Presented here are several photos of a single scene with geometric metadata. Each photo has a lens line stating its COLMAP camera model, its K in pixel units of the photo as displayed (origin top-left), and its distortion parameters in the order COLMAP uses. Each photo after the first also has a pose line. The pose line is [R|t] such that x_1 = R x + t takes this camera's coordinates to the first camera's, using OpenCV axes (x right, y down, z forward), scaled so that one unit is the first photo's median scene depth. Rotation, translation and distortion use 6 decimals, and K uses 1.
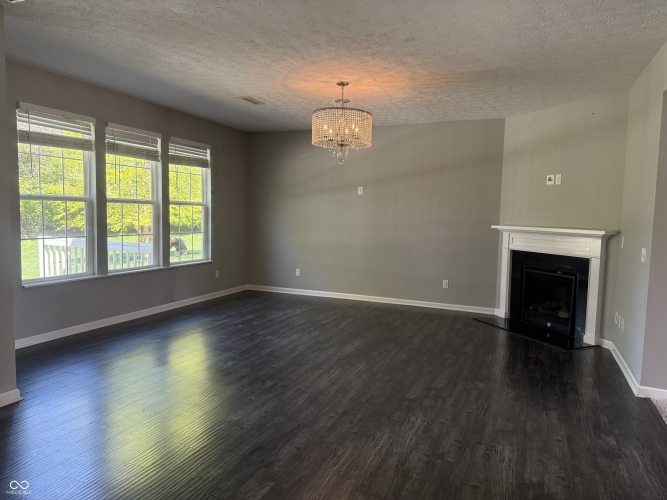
lens RADIAL K [[475.9, 0, 339.8], [0, 475.9, 251.4], [0, 0, 1]] dist [0.105571, -0.185253]
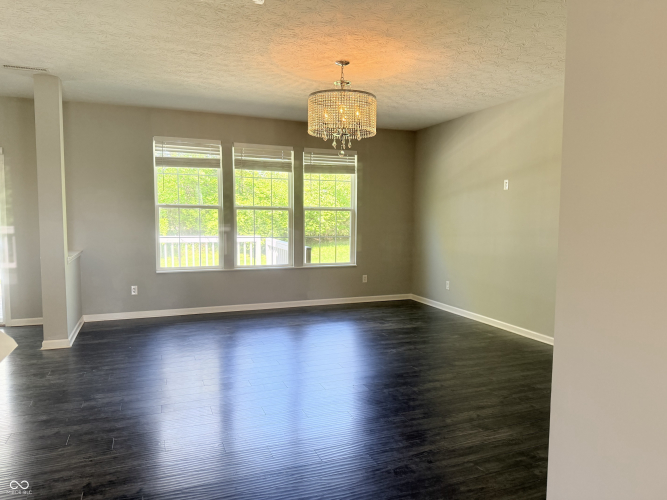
lens RADIAL K [[476.6, 0, 337.8], [0, 476.6, 247.9], [0, 0, 1]] dist [0.066195, -0.086550]
pose [[0.684171, 0.030307, -0.728691, 0.517762], [-0.052044, 0.998618, -0.007331, -0.008554], [0.727462, 0.042939, 0.684803, 0.338031]]
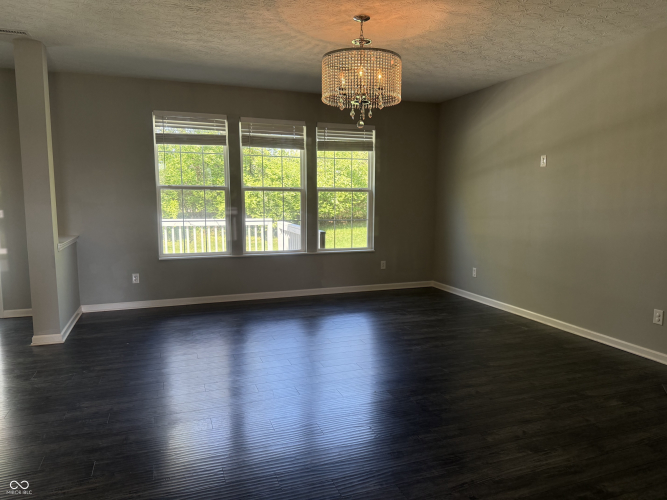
lens RADIAL K [[476.6, 0, 337.8], [0, 476.6, 247.9], [0, 0, 1]] dist [0.066195, -0.086550]
pose [[0.663383, 0.057258, -0.746086, 0.450245], [-0.049443, 0.998243, 0.032648, -0.014447], [0.746645, 0.015231, 0.665048, 0.392100]]
